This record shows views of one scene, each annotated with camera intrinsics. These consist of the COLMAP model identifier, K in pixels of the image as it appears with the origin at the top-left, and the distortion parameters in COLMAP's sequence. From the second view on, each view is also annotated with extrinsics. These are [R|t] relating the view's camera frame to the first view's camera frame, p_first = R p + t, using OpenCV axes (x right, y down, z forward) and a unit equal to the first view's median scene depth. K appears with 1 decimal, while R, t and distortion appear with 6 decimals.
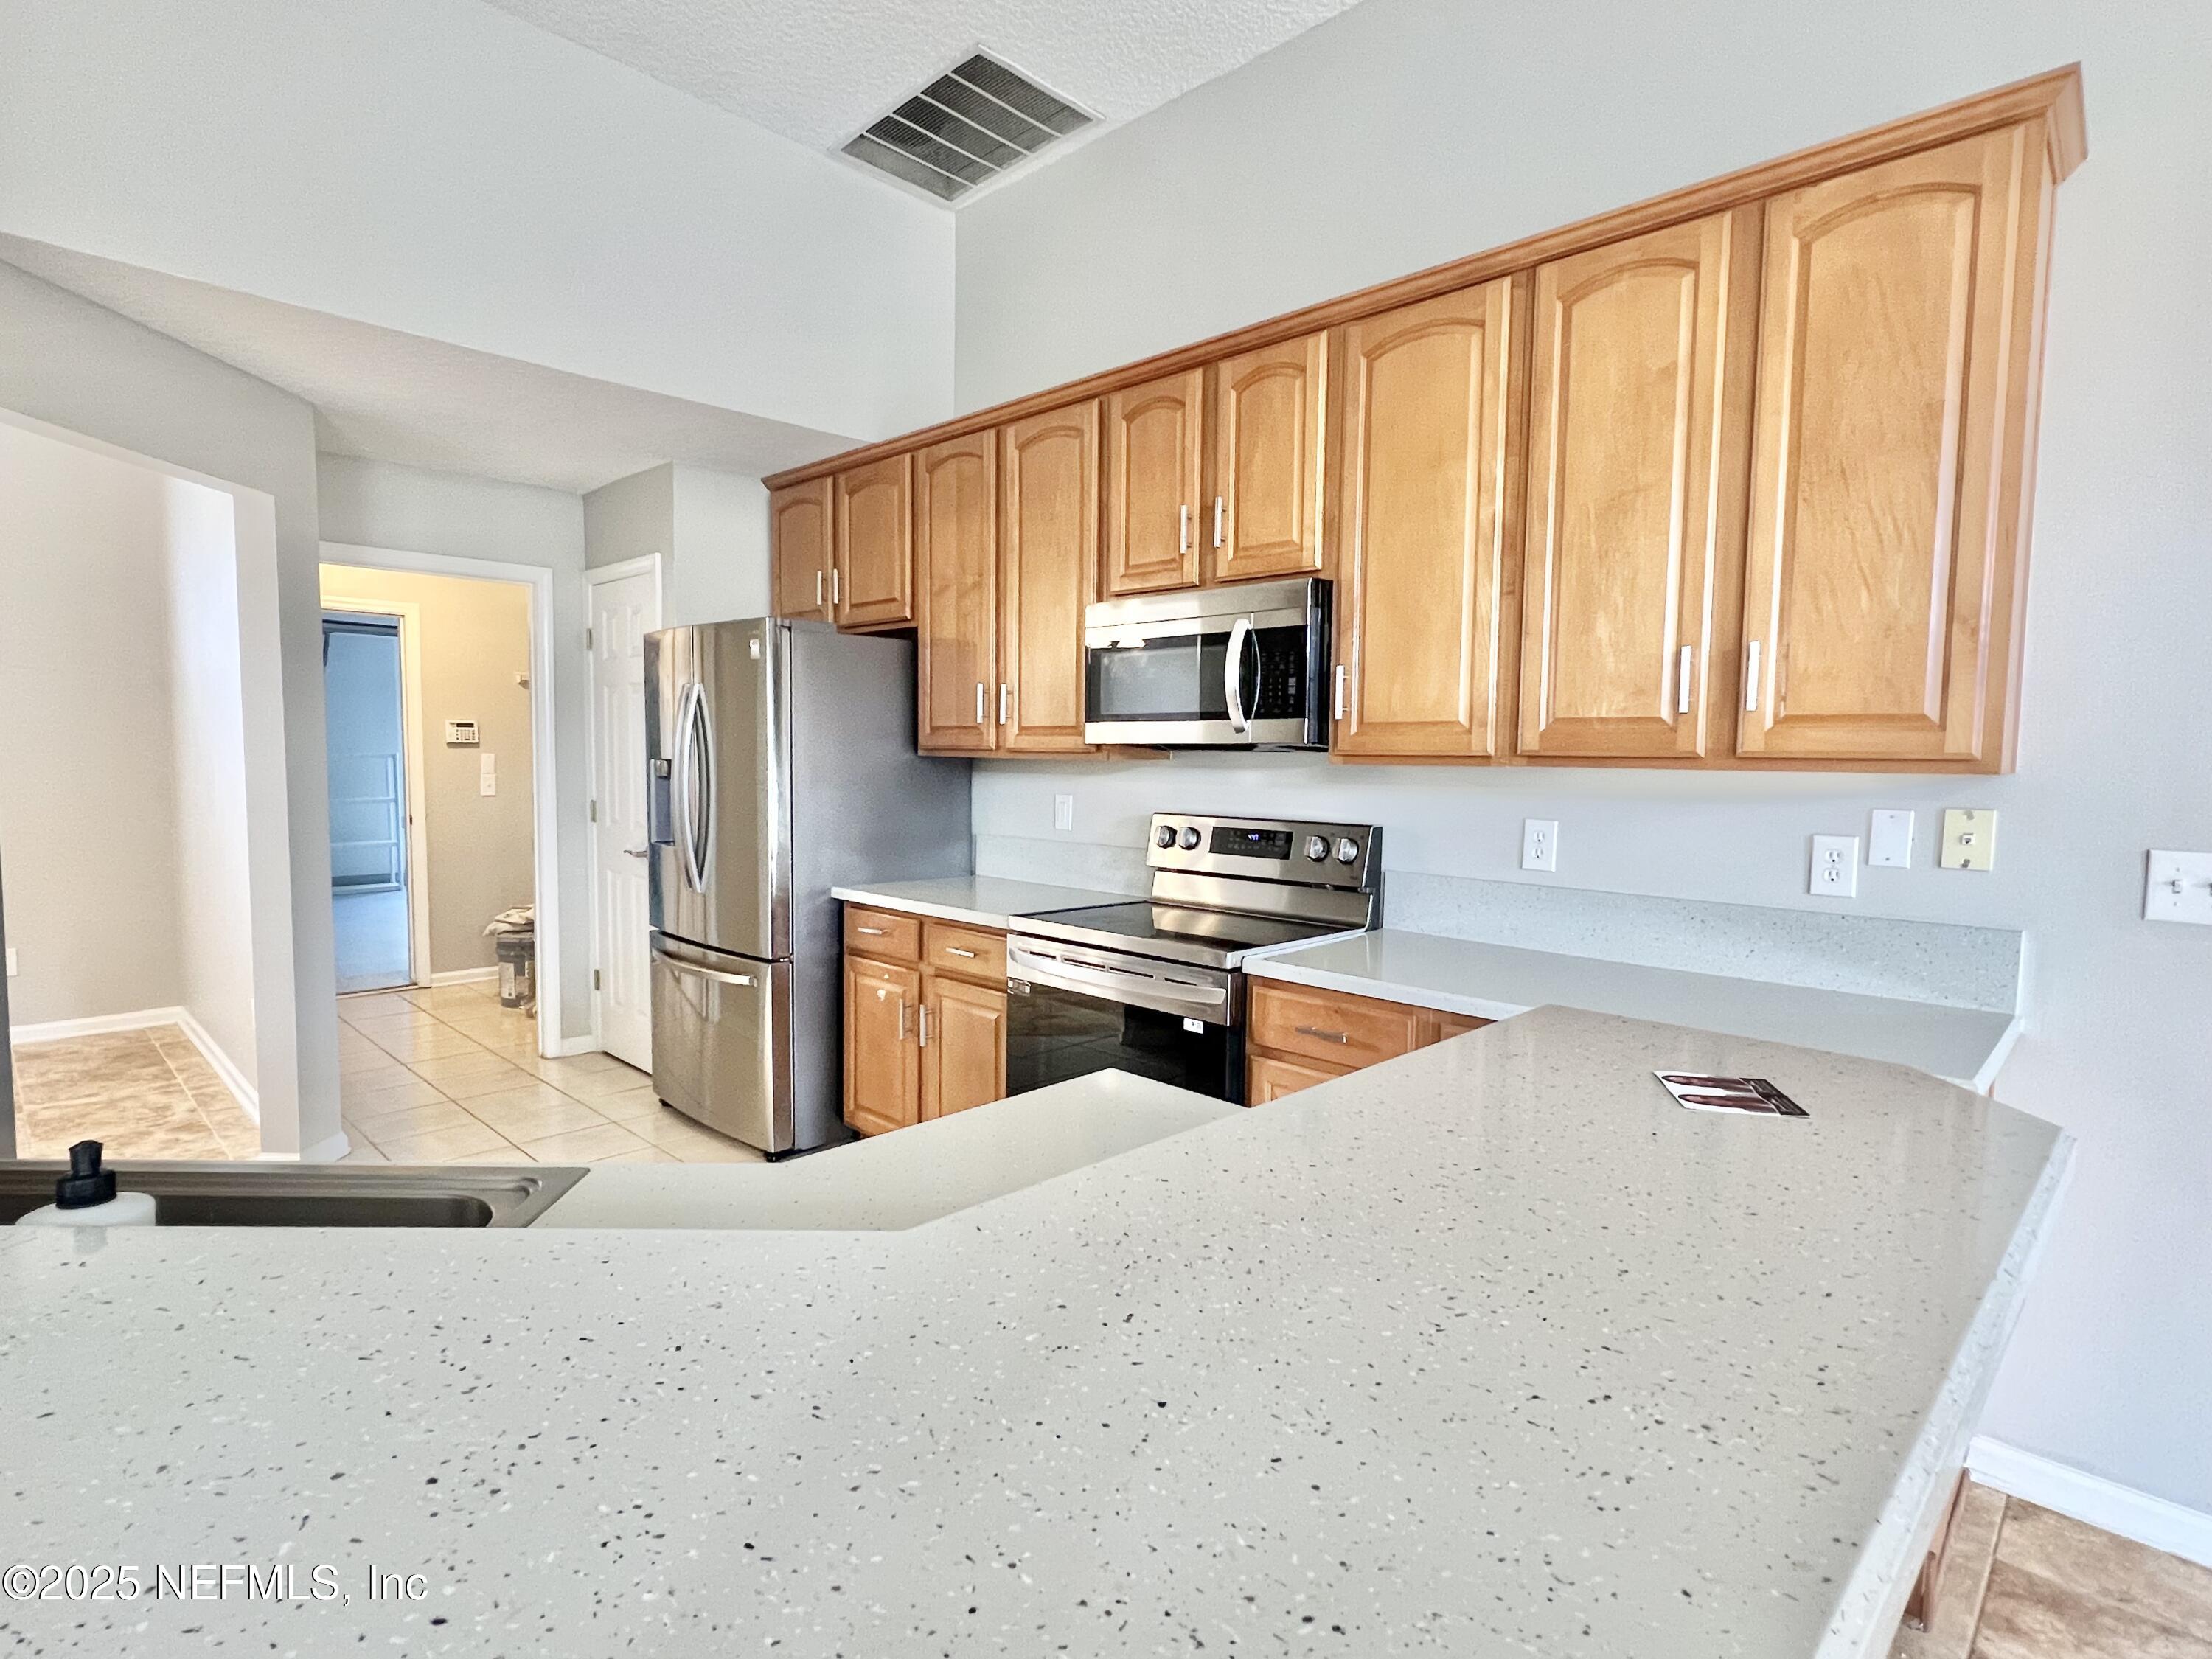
lens RADIAL K [[1118.0, 0, 1108.4], [0, 1118.0, 833.5], [0, 0, 1]] dist [-0.000557, 0.001011]
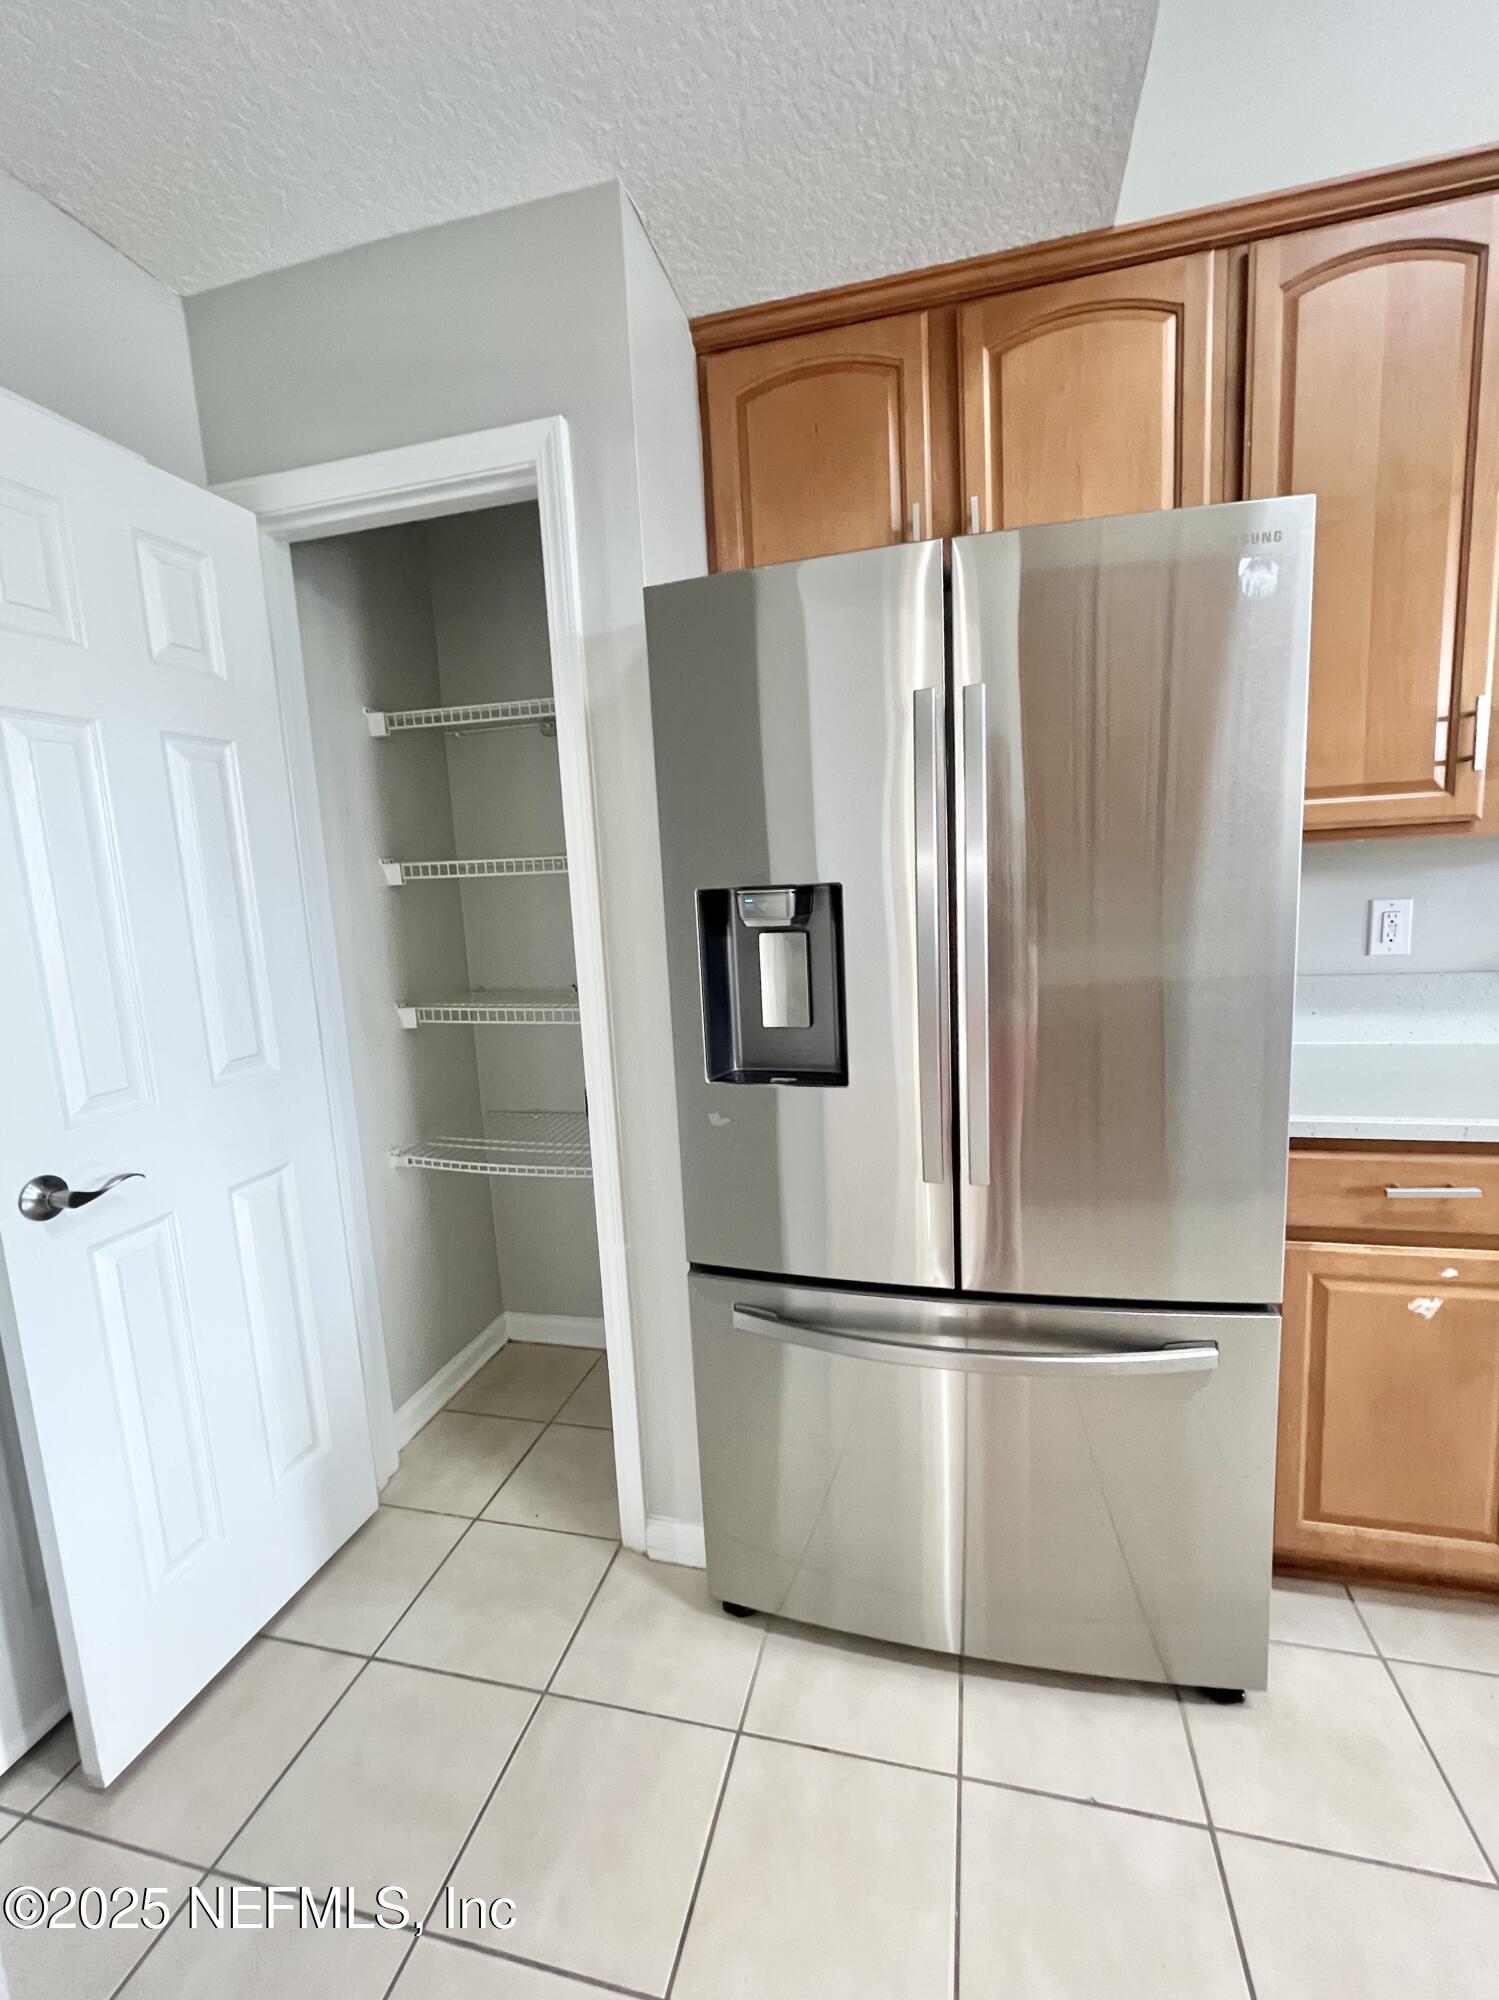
lens RADIAL K [[853.8, 0, 754.4], [0, 853.8, 993.4], [0, 0, 1]] dist [0.002008, 0.000124]
pose [[0.863927, -0.124547, 0.487973, -0.682994], [0.097905, 0.991987, 0.079853, -0.063708], [-0.494008, -0.021212, 0.869198, 0.869782]]
